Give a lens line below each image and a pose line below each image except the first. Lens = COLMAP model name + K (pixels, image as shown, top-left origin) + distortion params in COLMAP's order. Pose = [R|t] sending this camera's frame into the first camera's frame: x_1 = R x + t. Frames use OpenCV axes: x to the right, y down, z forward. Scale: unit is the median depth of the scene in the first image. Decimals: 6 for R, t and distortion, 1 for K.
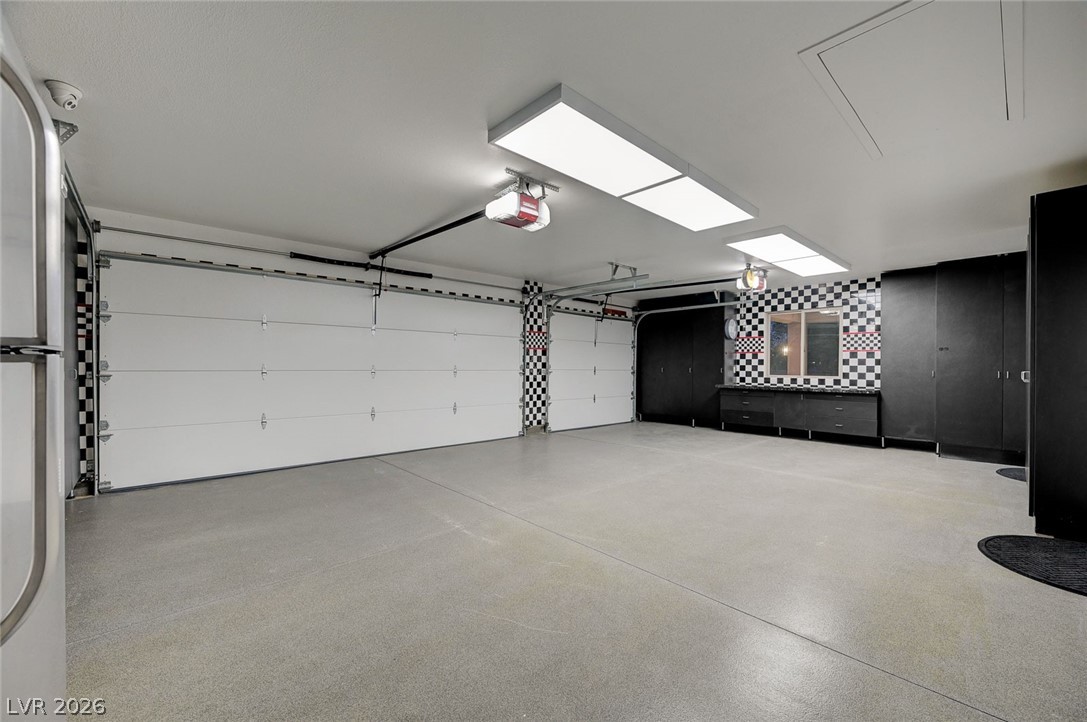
lens RADIAL K [[435.8, 0, 545.7], [0, 435.8, 367.2], [0, 0, 1]] dist [-0.003347, -0.000192]
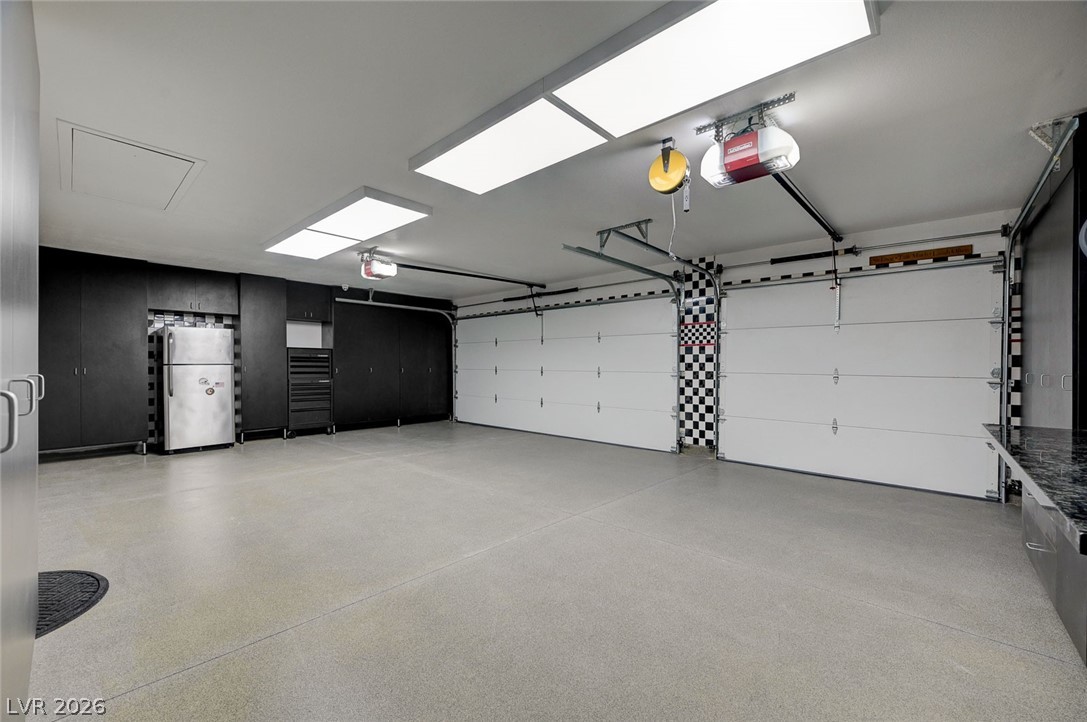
lens RADIAL K [[435.8, 0, 545.7], [0, 435.8, 367.2], [0, 0, 1]] dist [-0.003347, -0.000192]
pose [[0.092237, -0.002256, -0.995734, 0.709773], [-0.007914, 0.999964, -0.002998, 0.001041], [0.995706, 0.008156, 0.092216, 0.655879]]
